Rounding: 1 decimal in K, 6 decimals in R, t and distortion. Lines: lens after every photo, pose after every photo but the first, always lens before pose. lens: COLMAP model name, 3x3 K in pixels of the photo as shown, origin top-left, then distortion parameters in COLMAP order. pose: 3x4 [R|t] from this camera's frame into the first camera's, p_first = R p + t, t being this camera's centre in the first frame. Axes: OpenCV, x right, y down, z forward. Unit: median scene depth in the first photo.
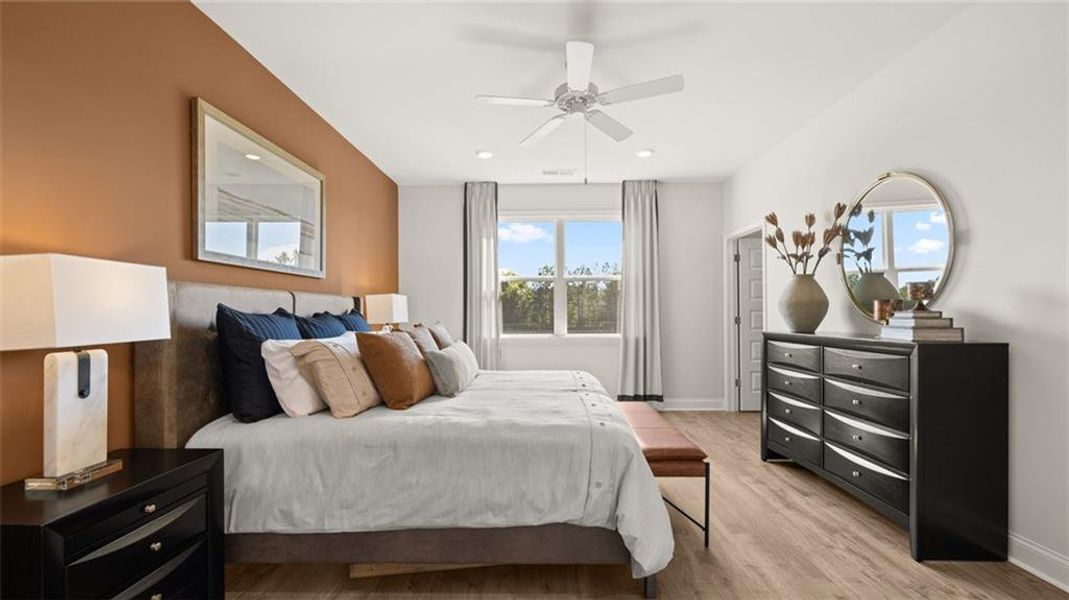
lens RADIAL K [[447.5, 0, 535.3], [0, 447.5, 312.6], [0, 0, 1]] dist [-0.001717, -0.000305]
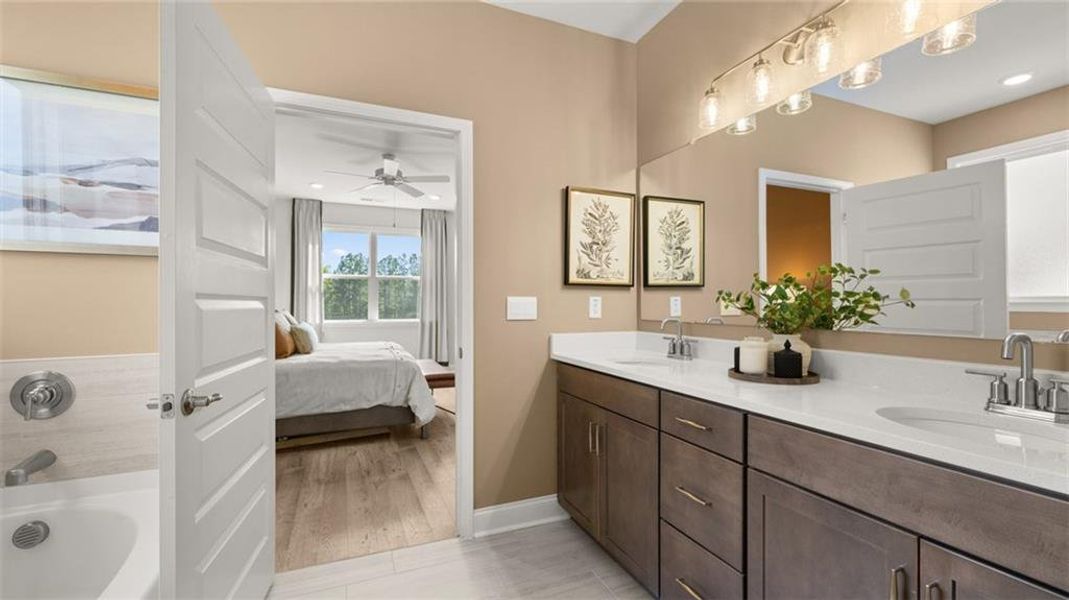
lens RADIAL K [[431.7, 0, 534.5], [0, 431.7, 300.0], [0, 0, 1]] dist [-0.025910, -0.000068]
pose [[0.908615, 0.008559, 0.417546, -0.092323], [-0.005017, 0.999942, -0.009581, 0.000656], [-0.417604, 0.006611, 0.908605, -0.789665]]
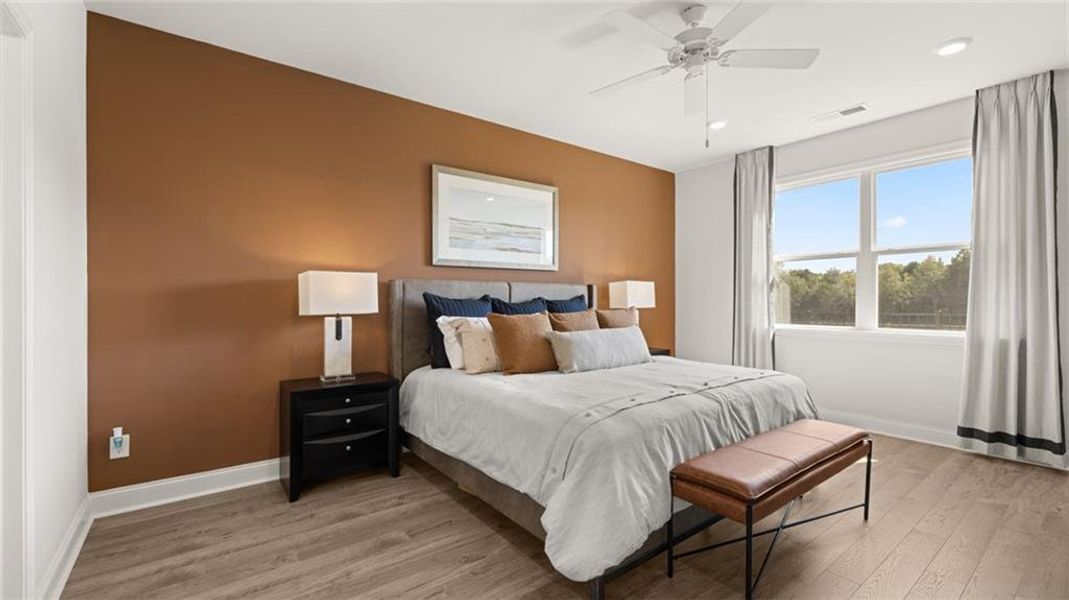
lens RADIAL K [[448.3, 0, 532.9], [0, 448.3, 300.2], [0, 0, 1]] dist [-0.002337, -0.000331]
pose [[0.627060, 0.004628, -0.778957, 0.647541], [-0.001278, 0.999987, 0.004913, -0.000551], [0.778970, -0.002085, 0.627058, 0.240765]]
